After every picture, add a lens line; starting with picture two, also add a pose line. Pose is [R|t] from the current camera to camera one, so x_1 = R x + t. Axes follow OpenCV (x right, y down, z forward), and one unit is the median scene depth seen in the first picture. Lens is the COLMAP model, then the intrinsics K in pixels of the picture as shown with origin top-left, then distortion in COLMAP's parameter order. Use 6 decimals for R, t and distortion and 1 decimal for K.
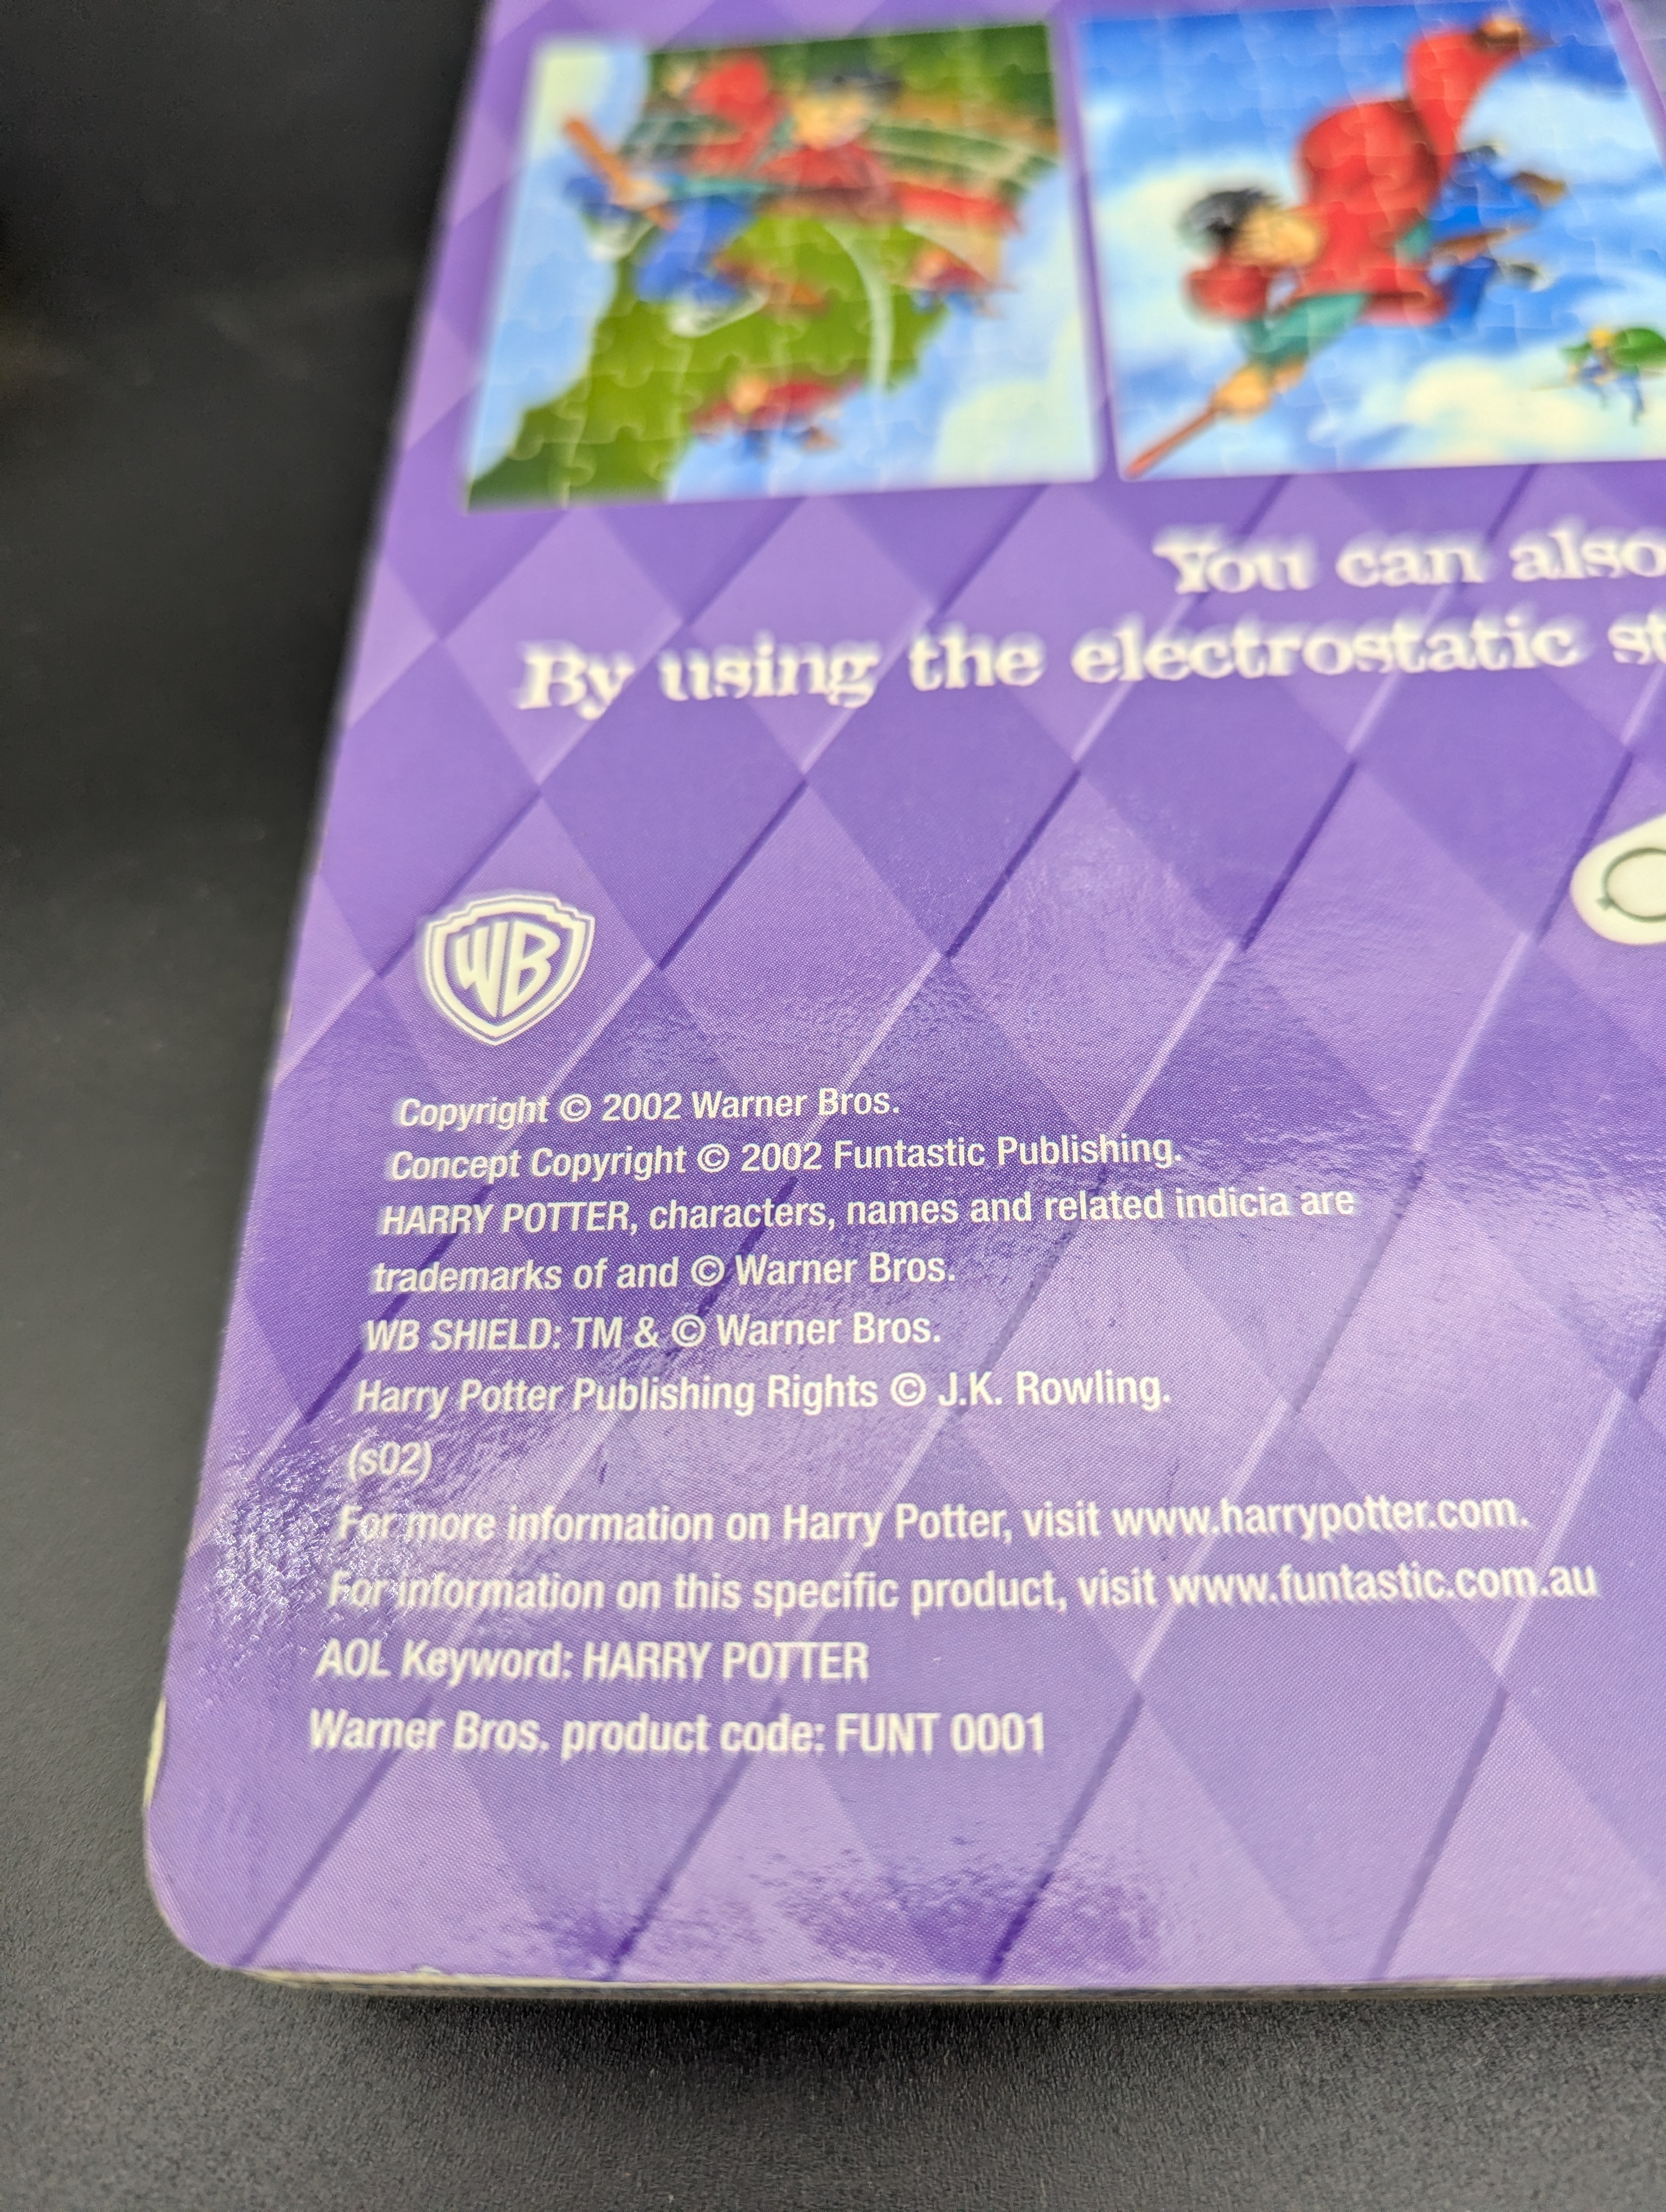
lens RADIAL K [[1718.3, 0, 833.0], [0, 1718.3, 1106.0], [0, 0, 1]] dist [-0.081429, 0.007538]
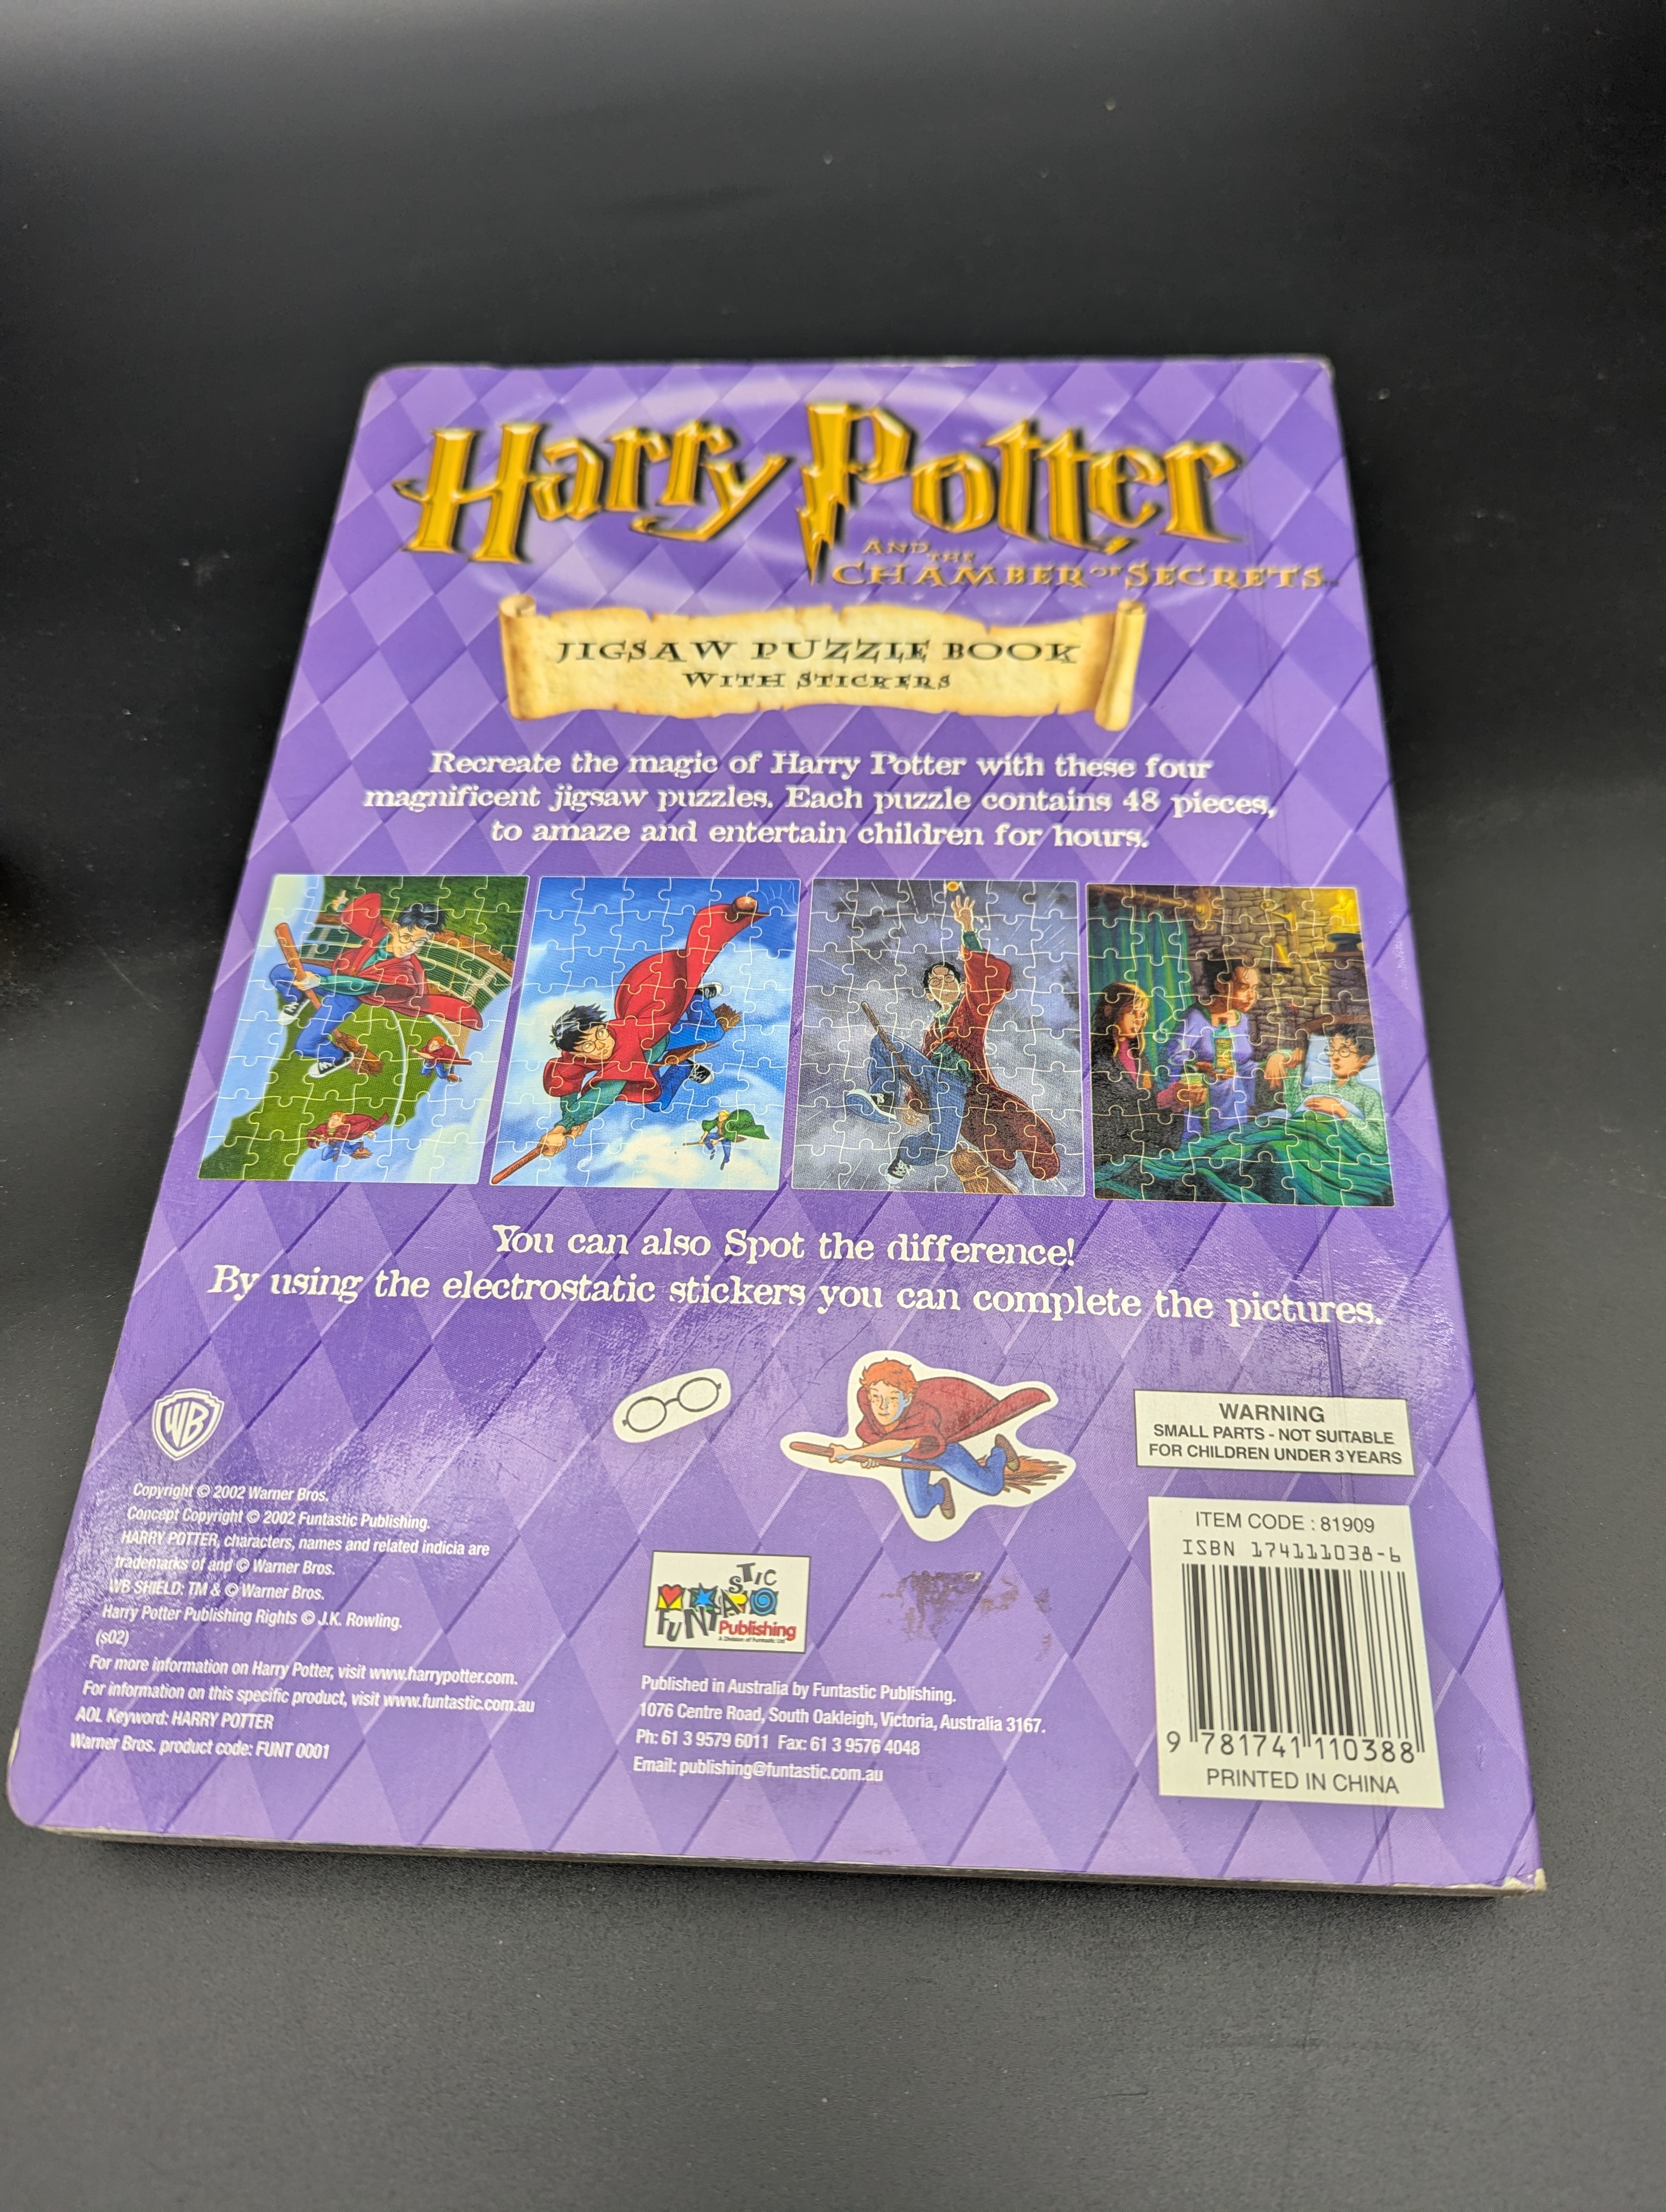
lens RADIAL K [[1556.3, 0, 850.9], [0, 1556.3, 1104.3], [0, 0, 1]] dist [-0.002765, 0.004924]
pose [[0.998725, 0.045546, 0.021788, 0.737368], [-0.046097, 0.998612, 0.025463, -0.679638], [-0.020598, -0.026435, 0.999438, -1.322112]]
